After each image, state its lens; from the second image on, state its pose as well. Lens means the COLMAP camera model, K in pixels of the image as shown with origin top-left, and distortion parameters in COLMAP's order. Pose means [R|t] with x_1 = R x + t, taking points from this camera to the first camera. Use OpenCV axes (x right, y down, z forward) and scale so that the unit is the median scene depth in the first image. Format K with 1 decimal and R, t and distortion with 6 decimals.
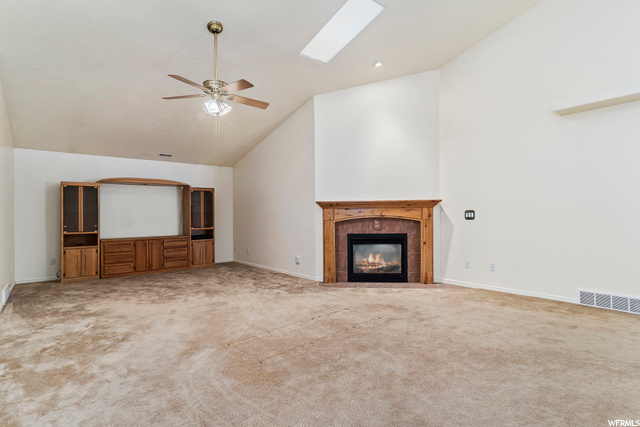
lens RADIAL K [[327.2, 0, 321.0], [0, 327.2, 213.5], [0, 0, 1]] dist [-0.004815, 0.000301]
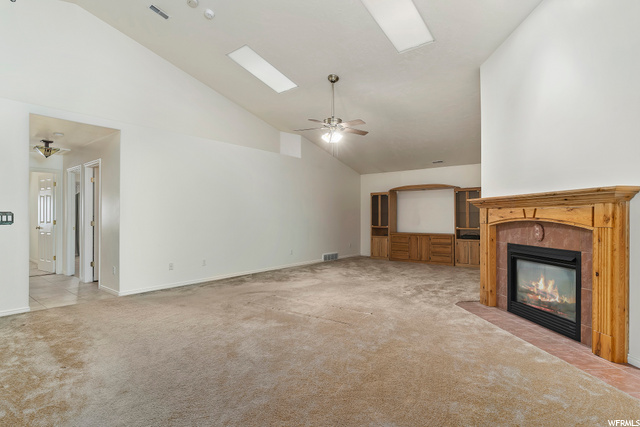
lens RADIAL K [[327.2, 0, 321.0], [0, 327.2, 213.5], [0, 0, 1]] dist [-0.004815, 0.000301]
pose [[0.216813, 0.000382, -0.976213, 0.679190], [0.005273, 0.999985, 0.001563, -0.005255], [0.976199, -0.005487, 0.216807, 0.446466]]
